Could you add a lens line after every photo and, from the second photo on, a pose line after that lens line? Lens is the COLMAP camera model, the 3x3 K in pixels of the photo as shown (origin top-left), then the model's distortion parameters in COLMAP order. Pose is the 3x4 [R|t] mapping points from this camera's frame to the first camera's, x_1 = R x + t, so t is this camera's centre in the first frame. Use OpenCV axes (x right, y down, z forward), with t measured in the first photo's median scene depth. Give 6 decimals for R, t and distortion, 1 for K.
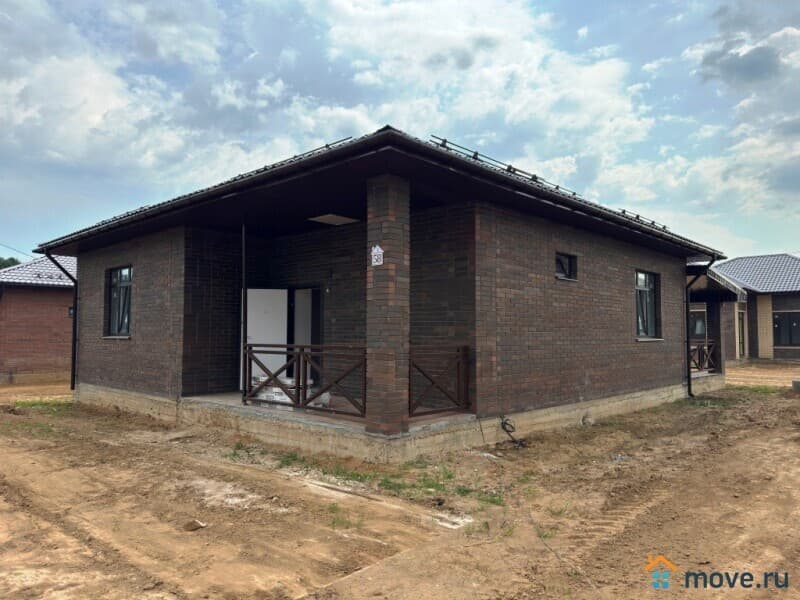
lens RADIAL K [[567.6, 0, 399.9], [0, 567.6, 304.0], [0, 0, 1]] dist [0.025931, -0.006553]
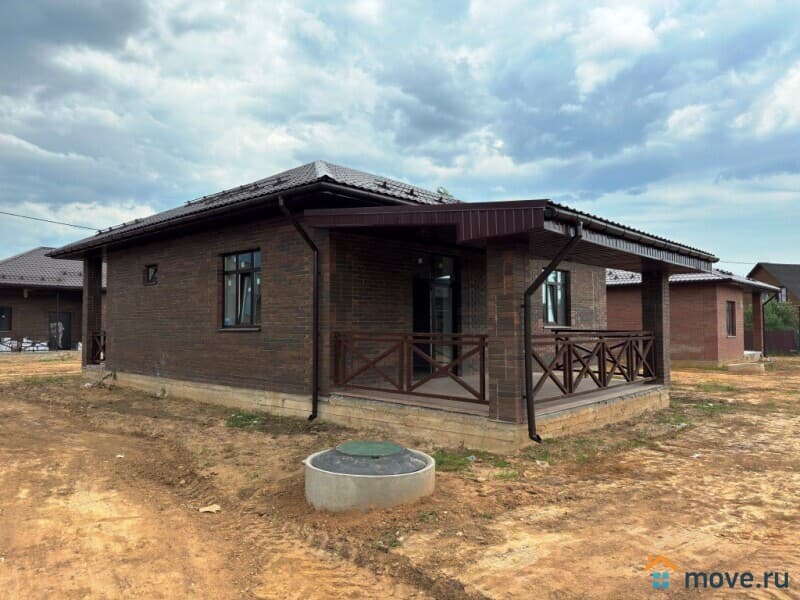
lens RADIAL K [[567.6, 0, 402.9], [0, 567.6, 302.0], [0, 0, 1]] dist [0.025931, -0.006553]
pose [[0.004484, -0.043686, -0.999035, 1.910033], [0.059330, 0.997297, -0.043344, 0.107028], [0.998228, -0.059078, 0.007064, 1.828981]]
